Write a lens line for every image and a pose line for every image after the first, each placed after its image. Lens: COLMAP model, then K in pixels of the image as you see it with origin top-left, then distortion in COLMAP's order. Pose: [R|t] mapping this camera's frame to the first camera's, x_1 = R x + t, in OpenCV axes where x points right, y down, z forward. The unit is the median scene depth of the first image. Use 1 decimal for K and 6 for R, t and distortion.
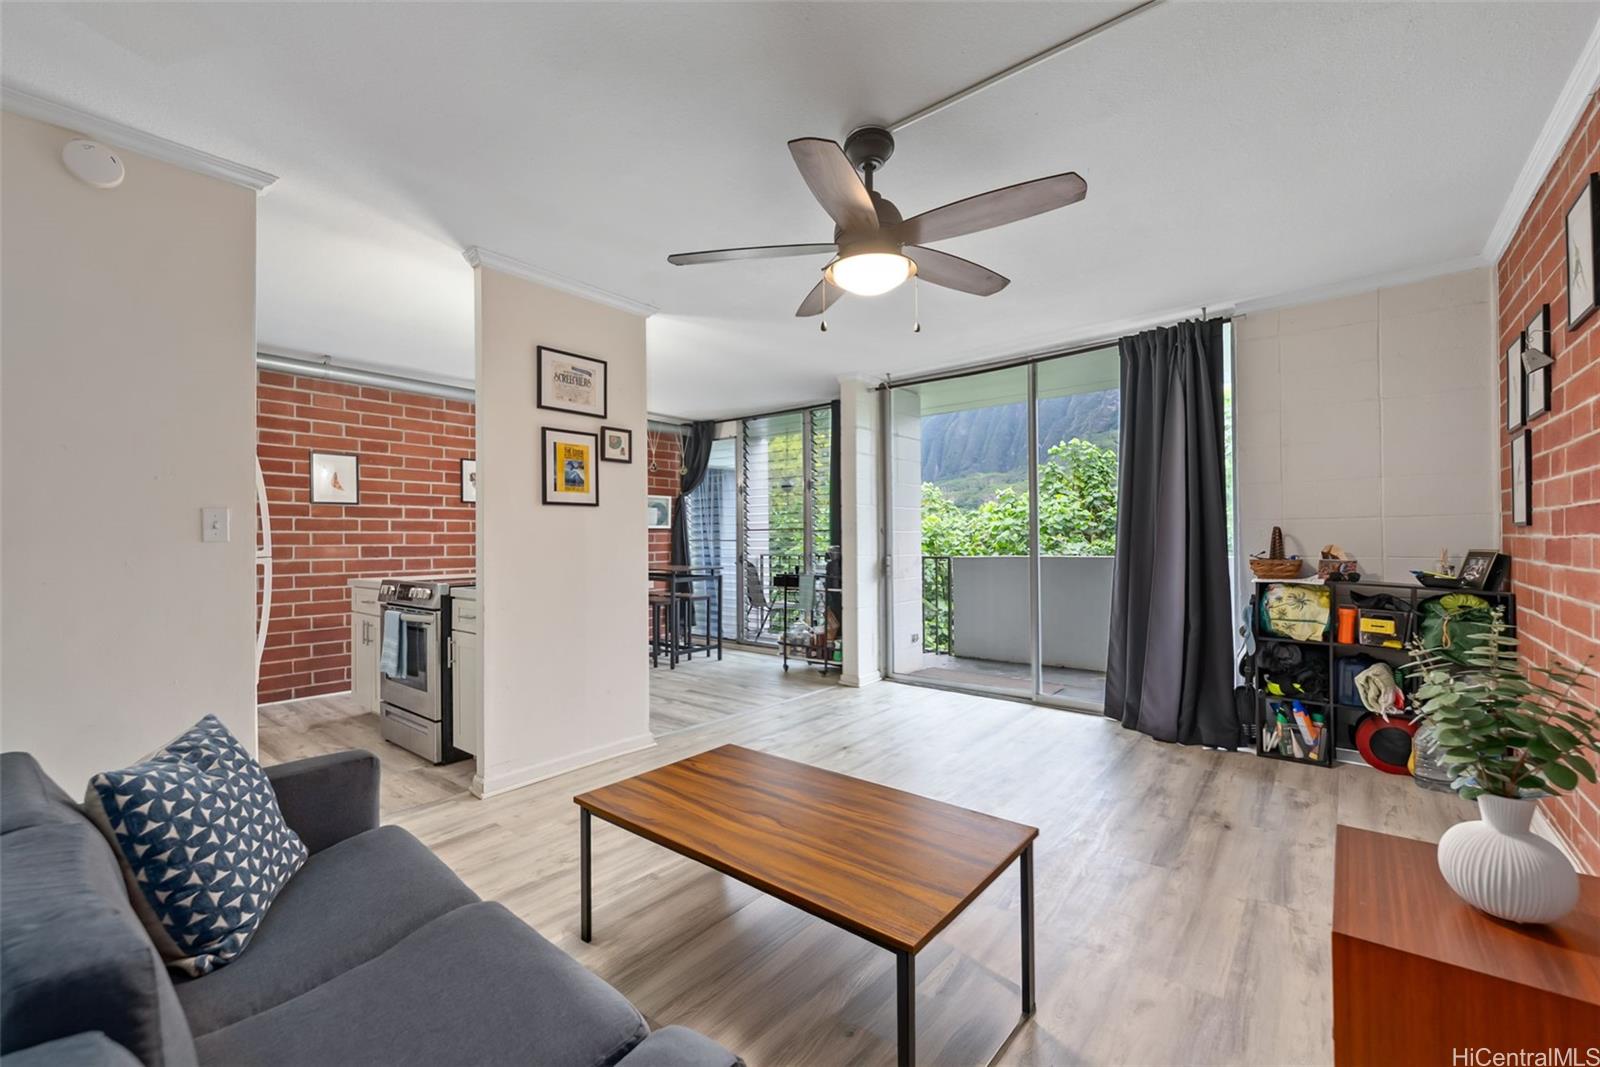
lens RADIAL K [[664.1, 0, 791.4], [0, 664.1, 538.2], [0, 0, 1]] dist [0.002293, -0.000093]
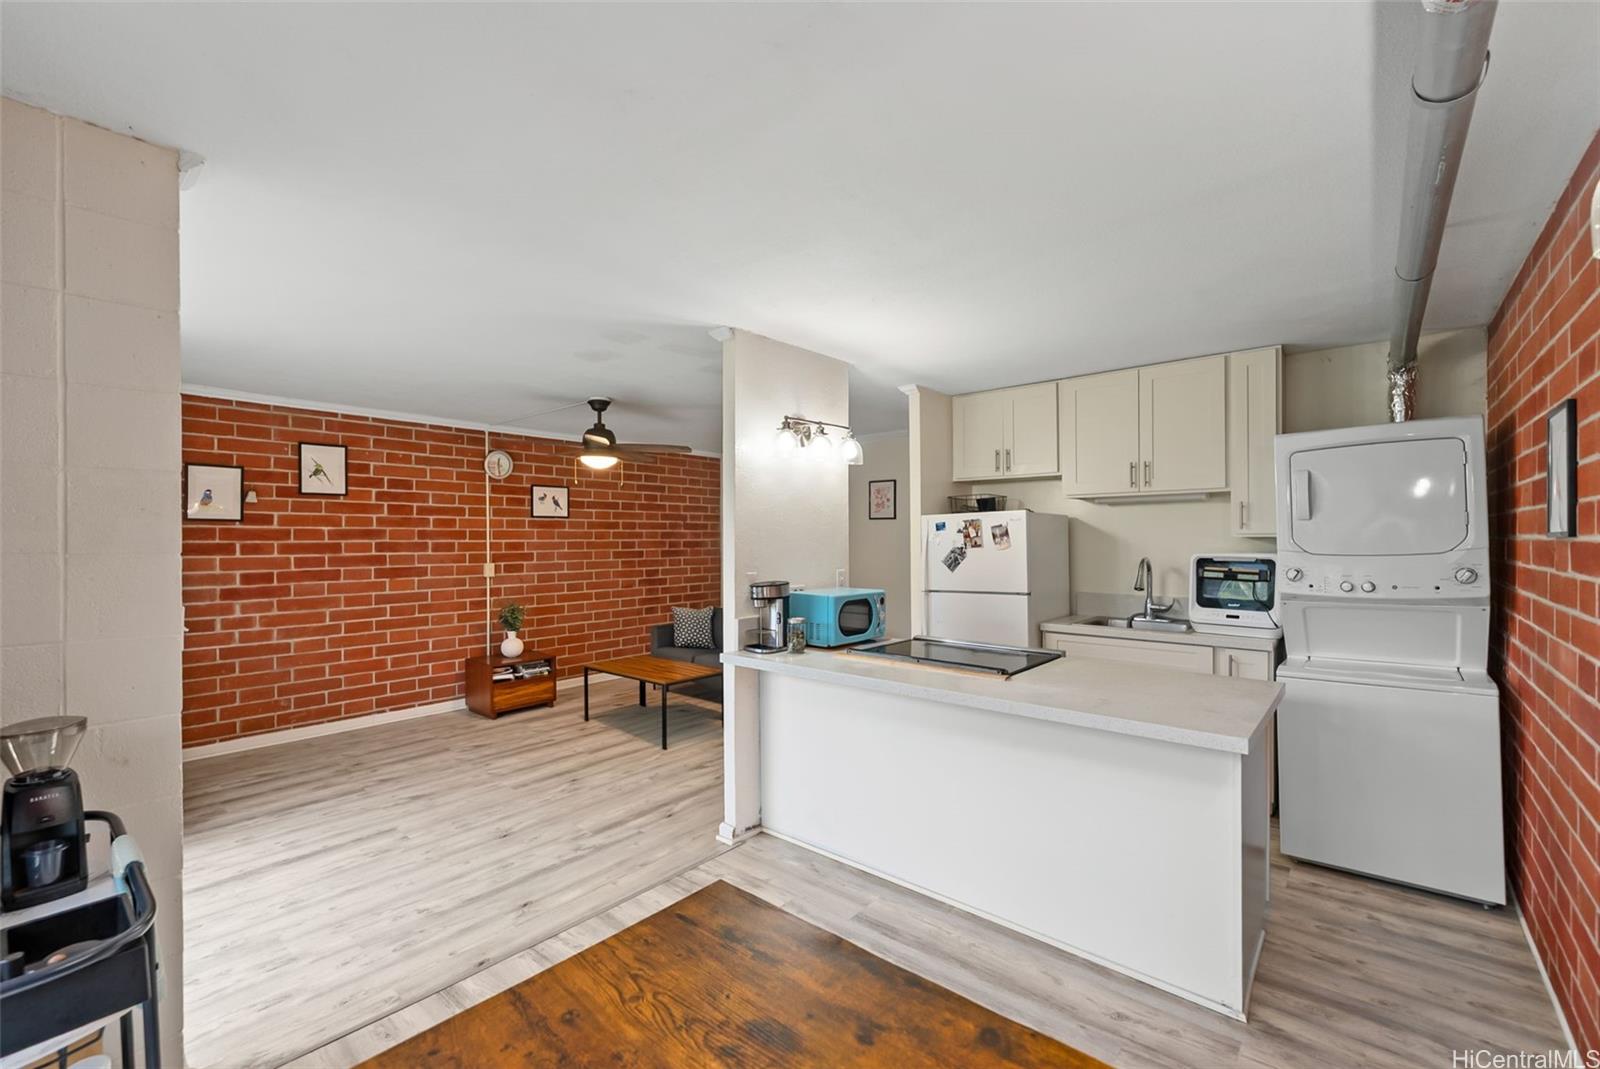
lens RADIAL K [[677.0, 0, 799.3], [0, 677.0, 539.2], [0, 0, 1]] dist [0.007778, -0.004684]
pose [[-0.999855, 0.012503, 0.011594, -0.350566], [0.012480, 0.999920, -0.002049, -0.078792], [-0.011618, -0.001904, -0.999931, 2.010166]]
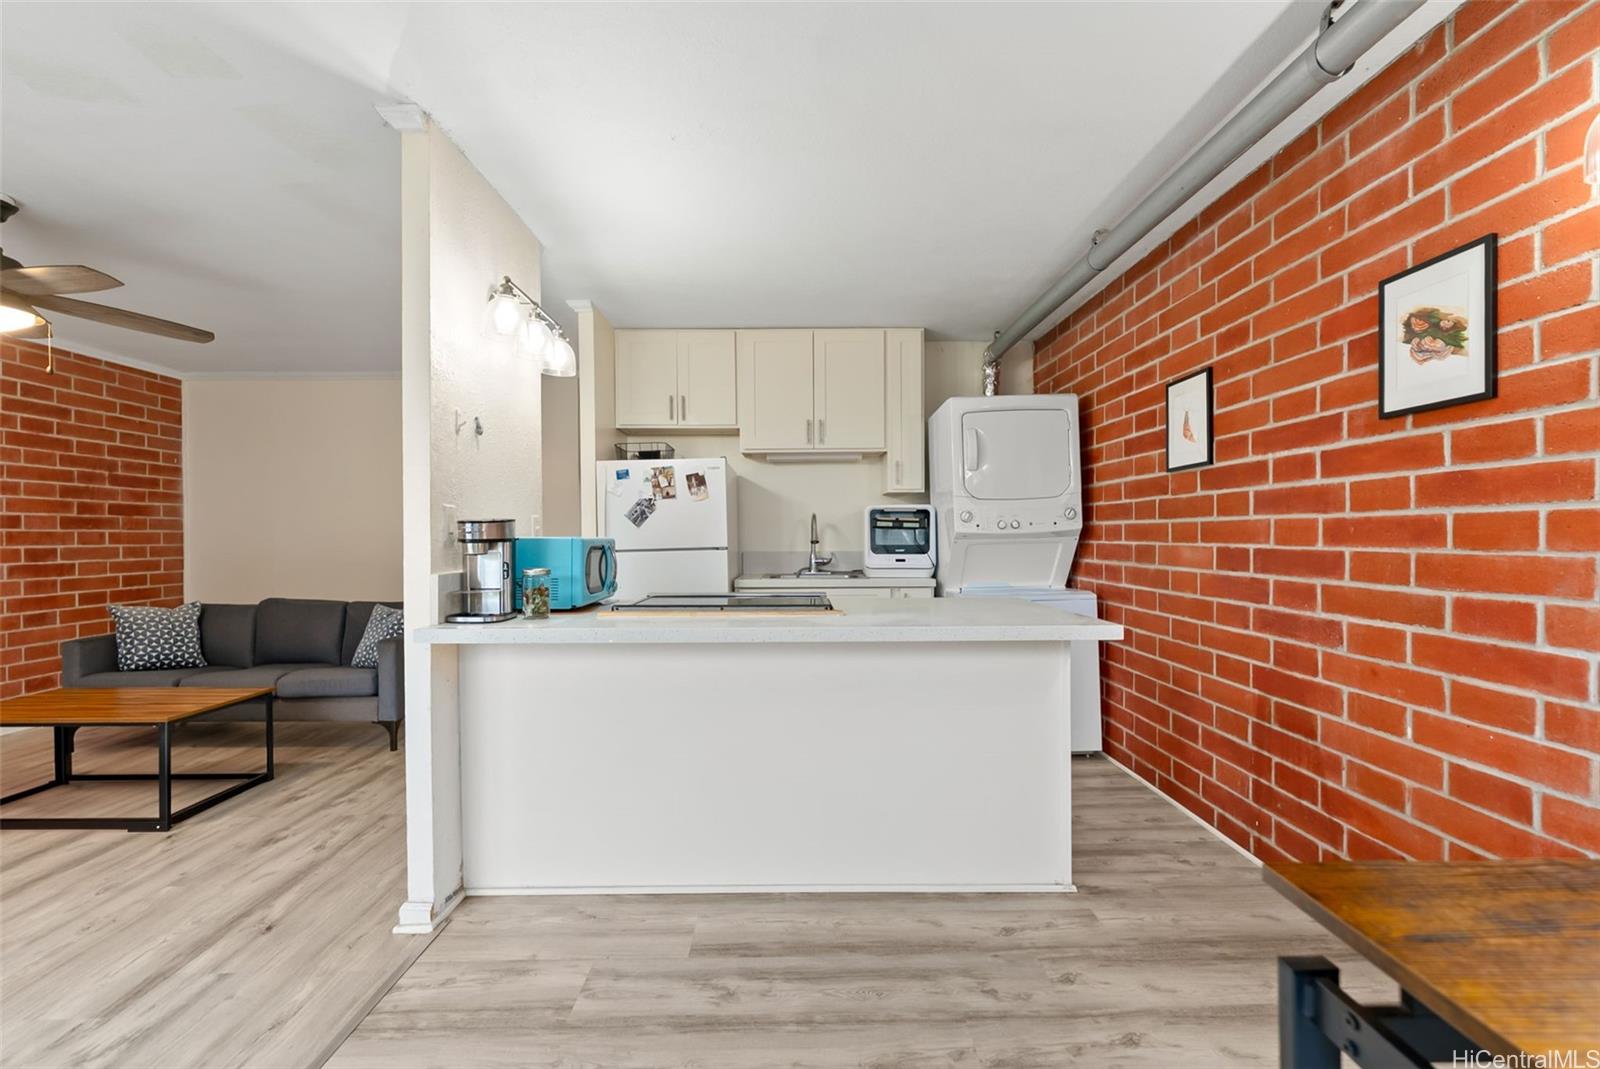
lens RADIAL K [[677.0, 0, 799.3], [0, 677.0, 539.2], [0, 0, 1]] dist [0.007778, -0.004684]
pose [[-0.757835, 0.016114, -0.652247, -0.107507], [0.014061, 0.999866, 0.008364, -0.003374], [0.652294, -0.002833, -0.757960, 1.738034]]
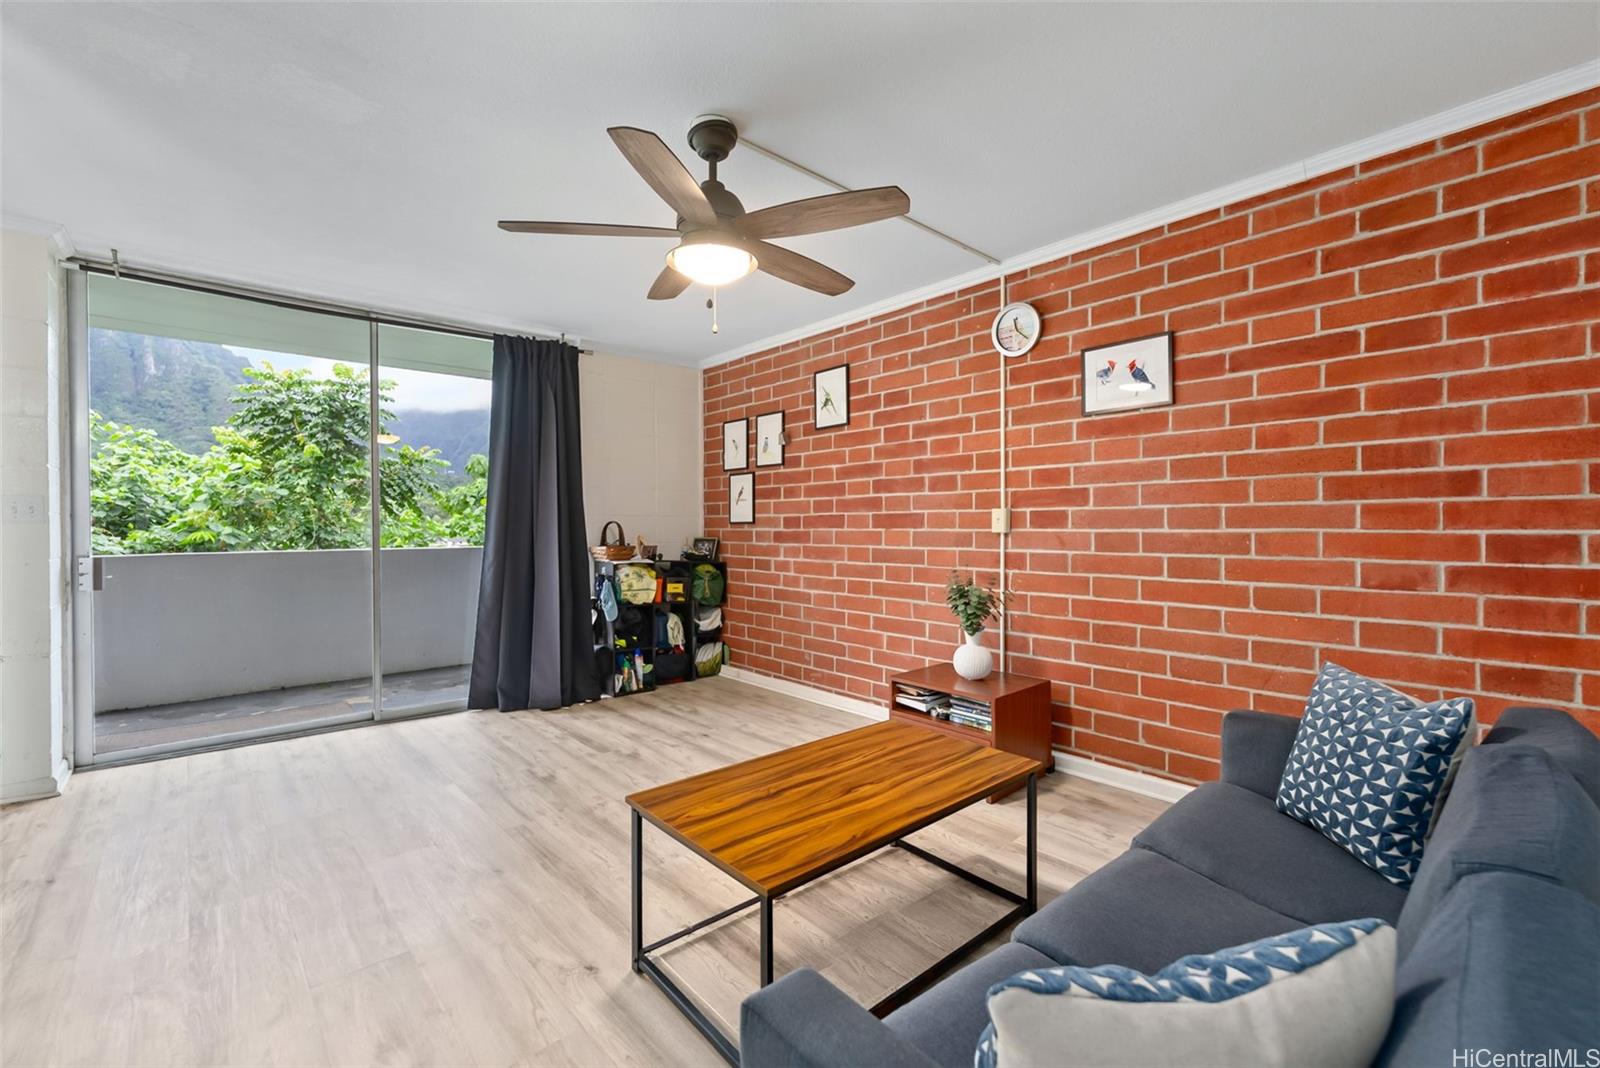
lens RADIAL K [[669.2, 0, 800.0], [0, 669.2, 534.0], [0, 0, 1]] dist [0.008369, -0.000265]
pose [[0.144166, -0.000613, 0.989553, -0.539816], [-0.003749, 0.999992, 0.001166, 0.005013], [-0.989546, -0.003878, 0.144163, 0.452647]]
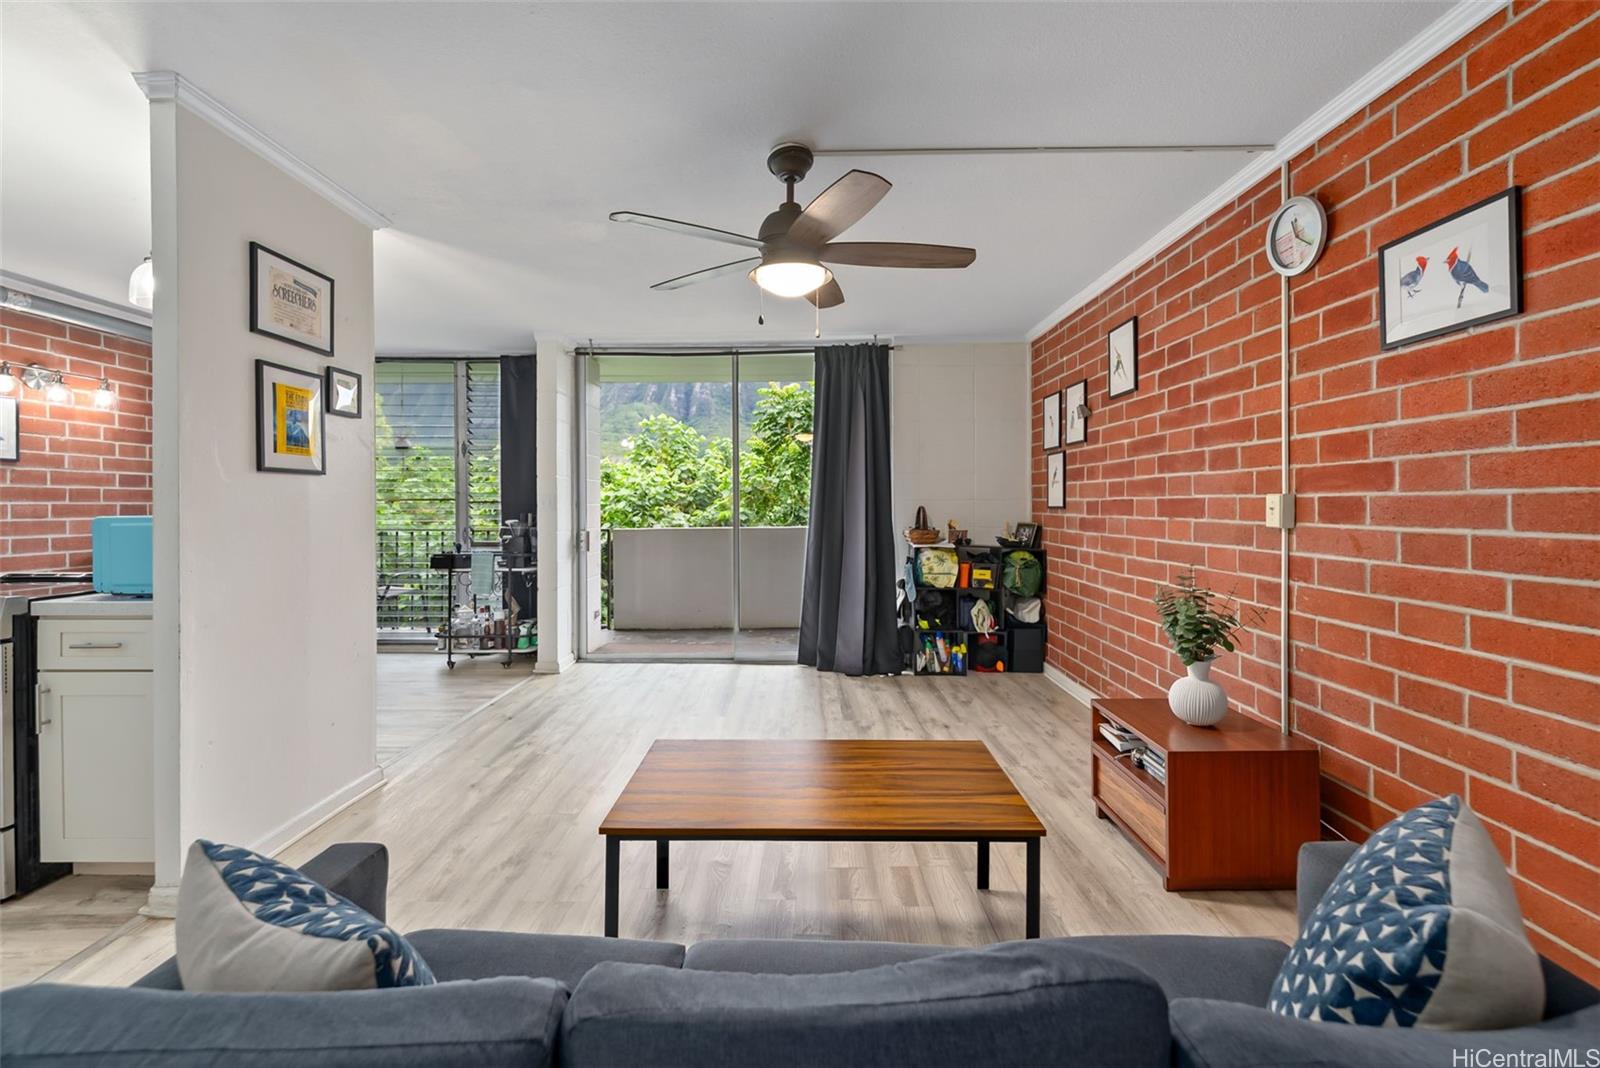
lens RADIAL K [[680.5, 0, 798.1], [0, 680.5, 509.1], [0, 0, 1]] dist [0.001427, -0.000190]
pose [[0.773867, 0.001902, 0.633346, -0.359785], [-0.005901, 0.999974, 0.004207, -0.015788], [-0.633321, -0.006993, 0.773858, 0.080906]]
